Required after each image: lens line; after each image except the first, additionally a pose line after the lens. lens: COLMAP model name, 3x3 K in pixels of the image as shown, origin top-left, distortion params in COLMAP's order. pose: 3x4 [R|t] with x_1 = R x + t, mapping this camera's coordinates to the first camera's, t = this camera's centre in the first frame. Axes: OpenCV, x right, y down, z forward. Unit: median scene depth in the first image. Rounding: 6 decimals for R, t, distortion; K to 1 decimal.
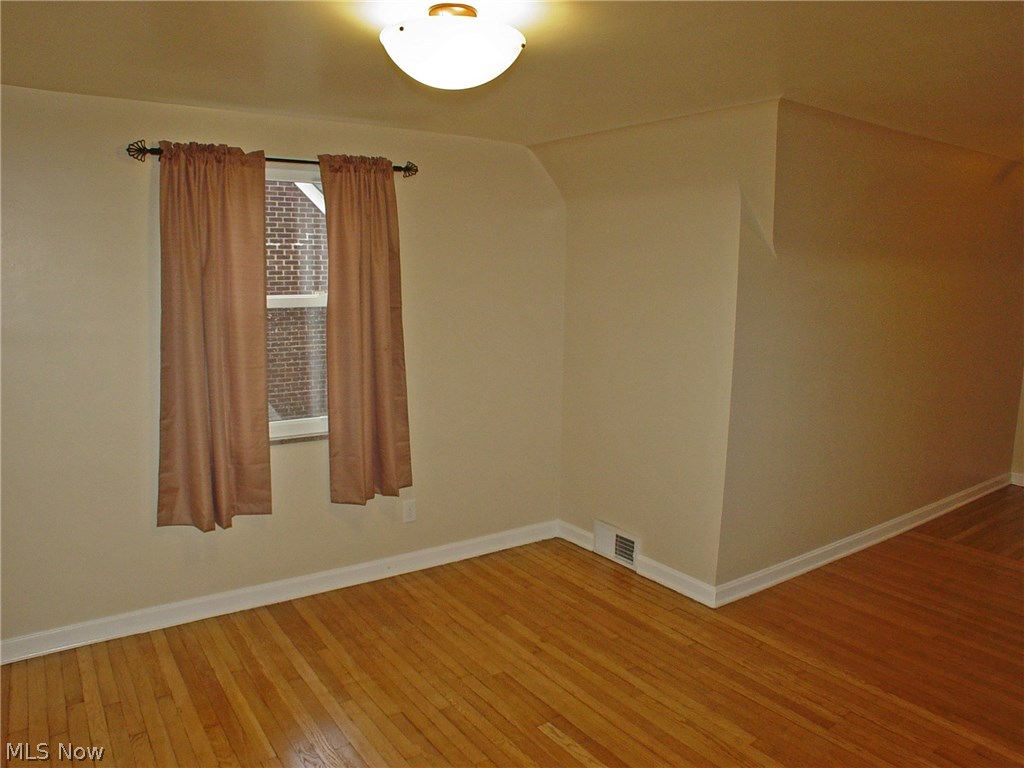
lens RADIAL K [[740.0, 0, 511.8], [0, 740.0, 404.1], [0, 0, 1]] dist [-0.098106, 0.000865]
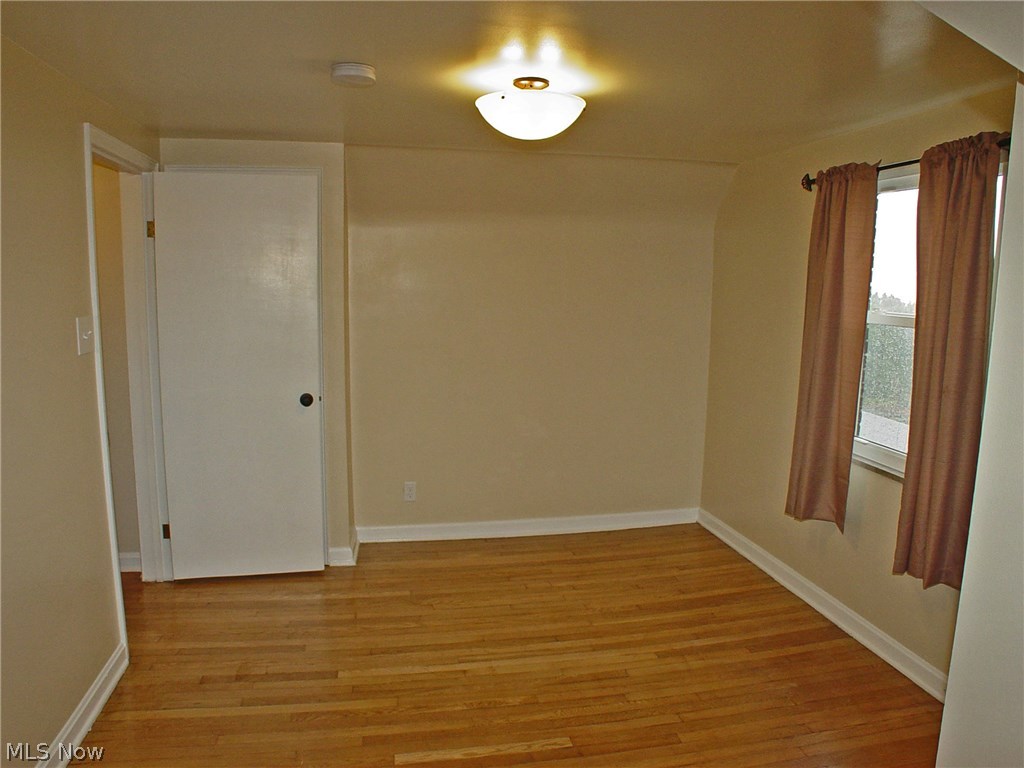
lens RADIAL K [[735.5, 0, 512.0], [0, 735.5, 384.0], [0, 0, 1]] dist [-0.001226, -0.000941]
pose [[-0.379867, 0.121969, -0.916965, 0.797797], [-0.174591, 0.964000, 0.200553, -0.180143], [0.908416, 0.236277, -0.344897, 0.997467]]
